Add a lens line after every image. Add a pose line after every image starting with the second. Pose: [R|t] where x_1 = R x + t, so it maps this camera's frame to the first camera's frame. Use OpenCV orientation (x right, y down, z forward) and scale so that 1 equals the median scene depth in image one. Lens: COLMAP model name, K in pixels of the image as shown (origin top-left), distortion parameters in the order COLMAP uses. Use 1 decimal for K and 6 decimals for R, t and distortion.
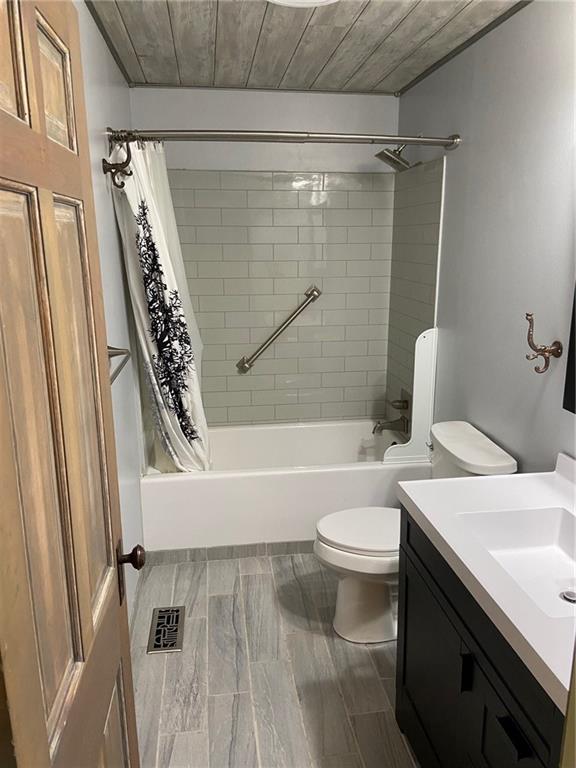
lens RADIAL K [[578.6, 0, 292.5], [0, 578.6, 383.2], [0, 0, 1]] dist [0.075442, -0.099728]
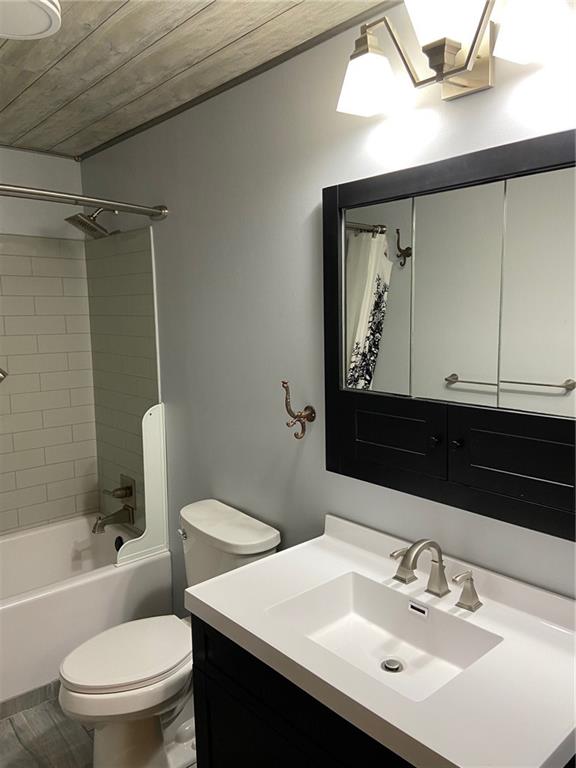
lens RADIAL K [[578.6, 0, 292.1], [0, 578.6, 384.6], [0, 0, 1]] dist [0.075442, -0.099728]
pose [[0.832307, -0.077785, 0.548831, -0.086972], [0.143250, 0.986655, -0.077403, -0.023377], [-0.535486, 0.143044, 0.832342, 0.113431]]
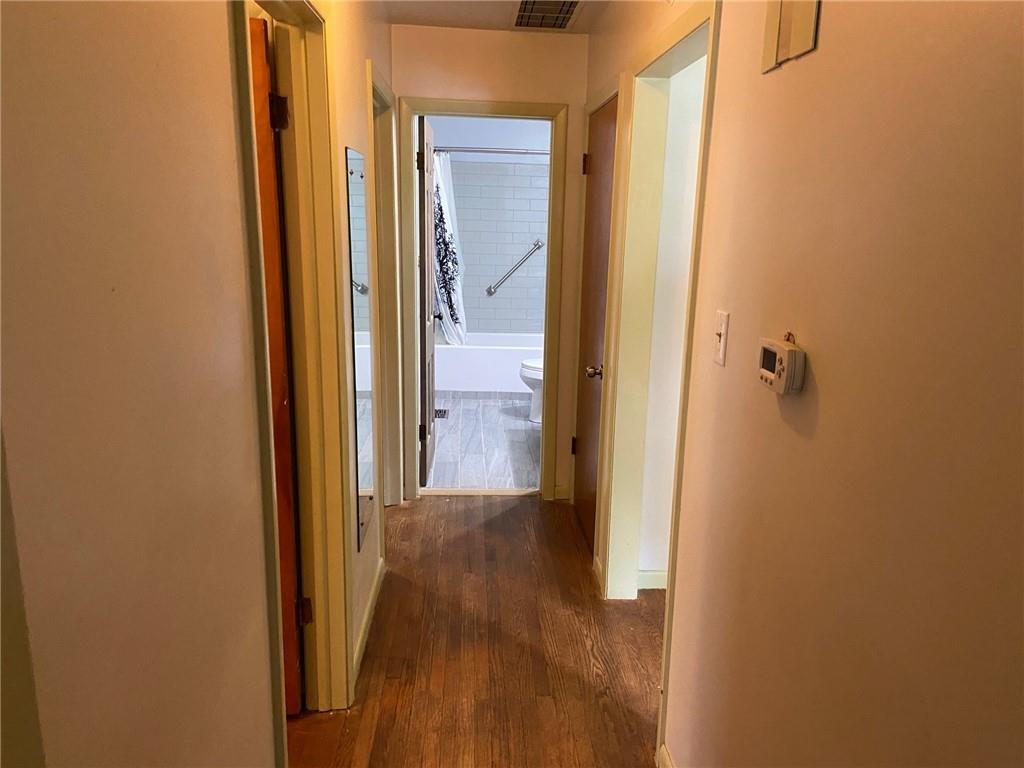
lens RADIAL K [[771.5, 0, 514.0], [0, 771.5, 391.8], [0, 0, 1]] dist [0.075442, -0.099728]
pose [[0.995789, 0.045408, -0.079644, 0.201213], [-0.046752, 0.998792, -0.015095, 0.353986], [0.078863, 0.018755, 0.996709, -1.346366]]
